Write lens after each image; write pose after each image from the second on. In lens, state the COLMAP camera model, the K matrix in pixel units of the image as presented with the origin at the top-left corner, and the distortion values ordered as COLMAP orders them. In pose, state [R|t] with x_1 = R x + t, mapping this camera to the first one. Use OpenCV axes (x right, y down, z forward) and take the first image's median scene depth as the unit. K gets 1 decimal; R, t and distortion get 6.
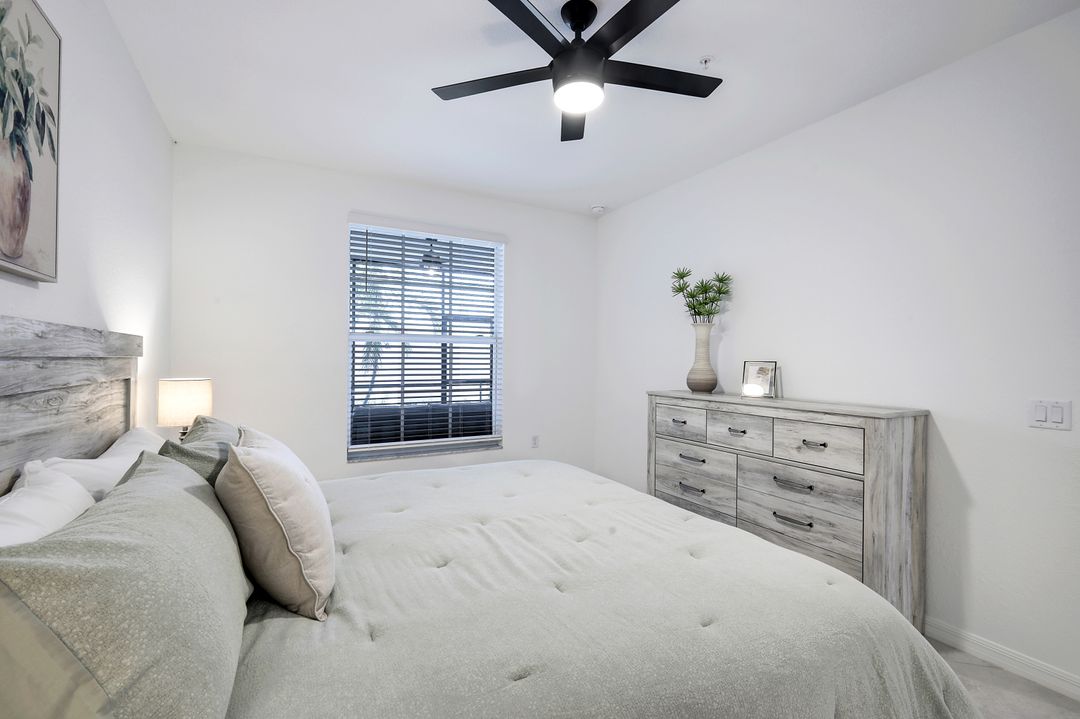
lens RADIAL K [[482.9, 0, 541.6], [0, 482.9, 356.5], [0, 0, 1]] dist [0.016280, 0.000072]
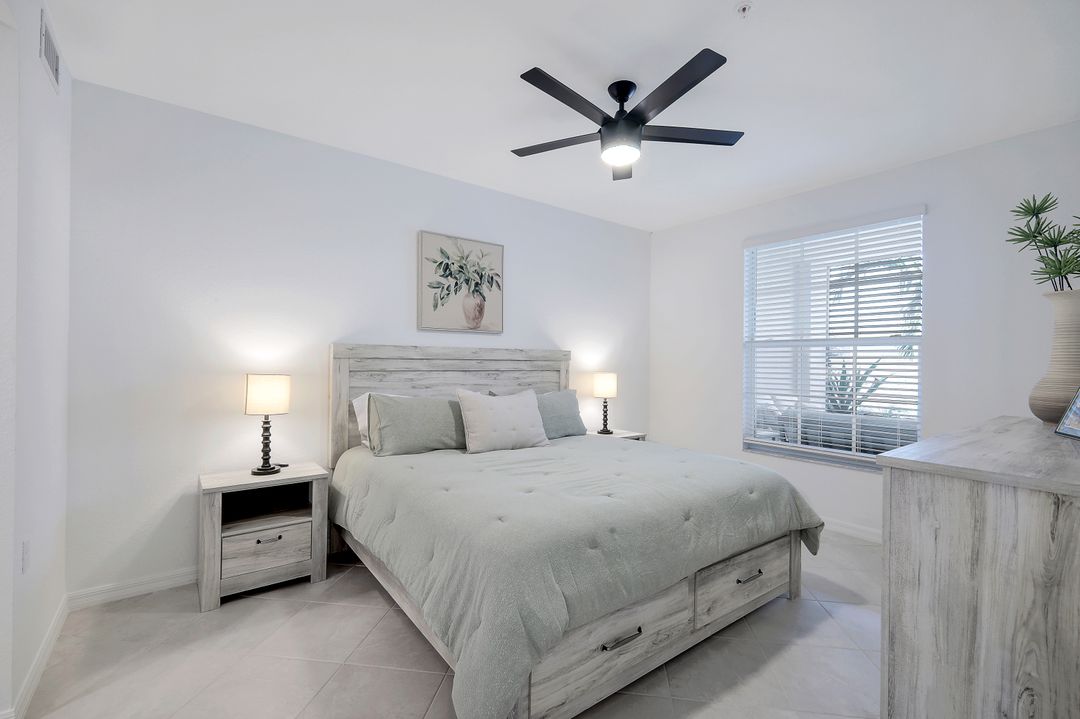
lens RADIAL K [[482.9, 0, 541.3], [0, 482.9, 360.6], [0, 0, 1]] dist [0.016280, 0.000072]
pose [[0.137637, -0.007562, -0.990454, 0.769778], [-0.005728, 0.999948, -0.008430, 0.012244], [0.990466, 0.006833, 0.137586, 0.365920]]
